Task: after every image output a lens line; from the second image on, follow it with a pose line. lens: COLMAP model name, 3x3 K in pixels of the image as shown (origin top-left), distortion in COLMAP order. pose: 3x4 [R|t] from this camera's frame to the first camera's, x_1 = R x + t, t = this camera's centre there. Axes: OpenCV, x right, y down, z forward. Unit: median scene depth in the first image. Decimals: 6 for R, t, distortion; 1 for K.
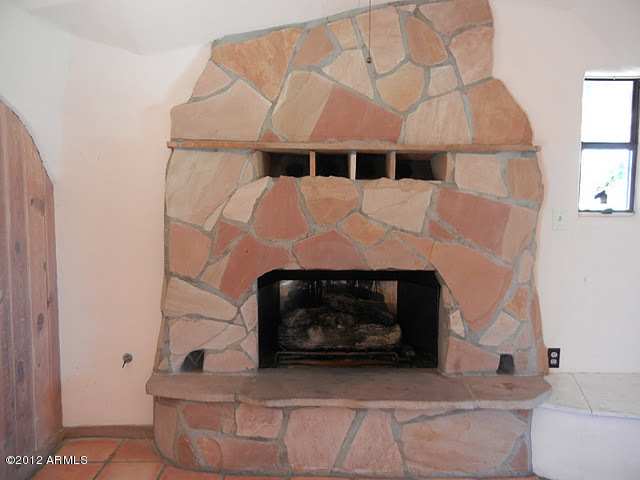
lens RADIAL K [[552.0, 0, 321.0], [0, 552.0, 237.8], [0, 0, 1]] dist [0.014183, -0.010160]
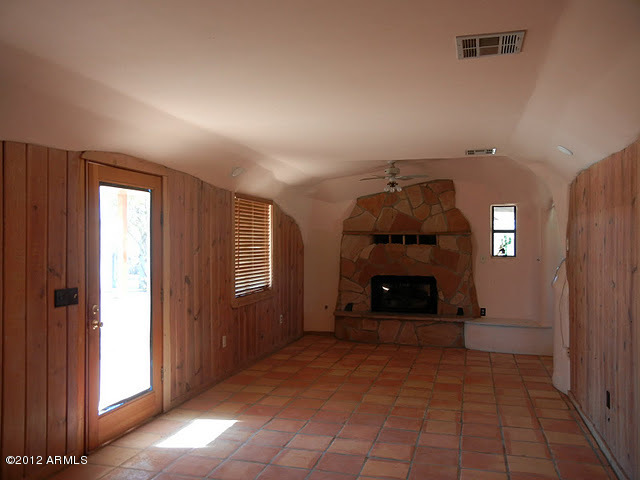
lens RADIAL K [[552.0, 0, 321.7], [0, 552.0, 240.5], [0, 0, 1]] dist [0.014183, -0.010160]
pose [[0.962664, -0.003860, -0.270672, 0.421519], [-0.022751, 0.995207, -0.095109, 0.156845], [0.269742, 0.097716, 0.957962, -1.867392]]
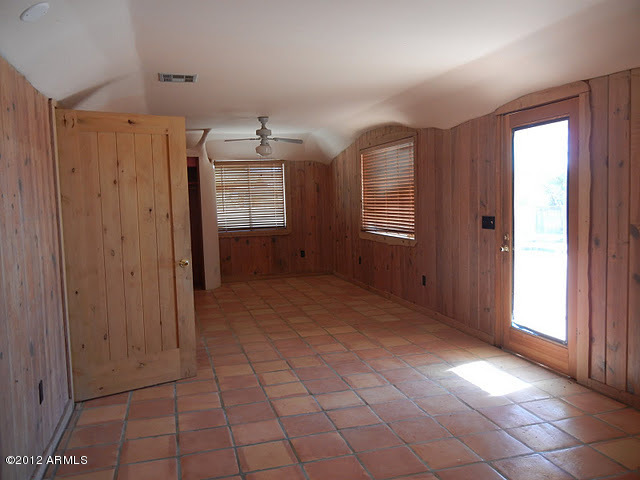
lens RADIAL K [[552.0, 0, 321.6], [0, 552.0, 239.7], [0, 0, 1]] dist [0.014183, -0.010160]
pose [[-0.964302, 0.042027, -0.261448, 0.535764], [-0.002160, 0.986044, 0.166473, -0.261470], [0.264796, 0.161095, -0.950753, 3.227336]]
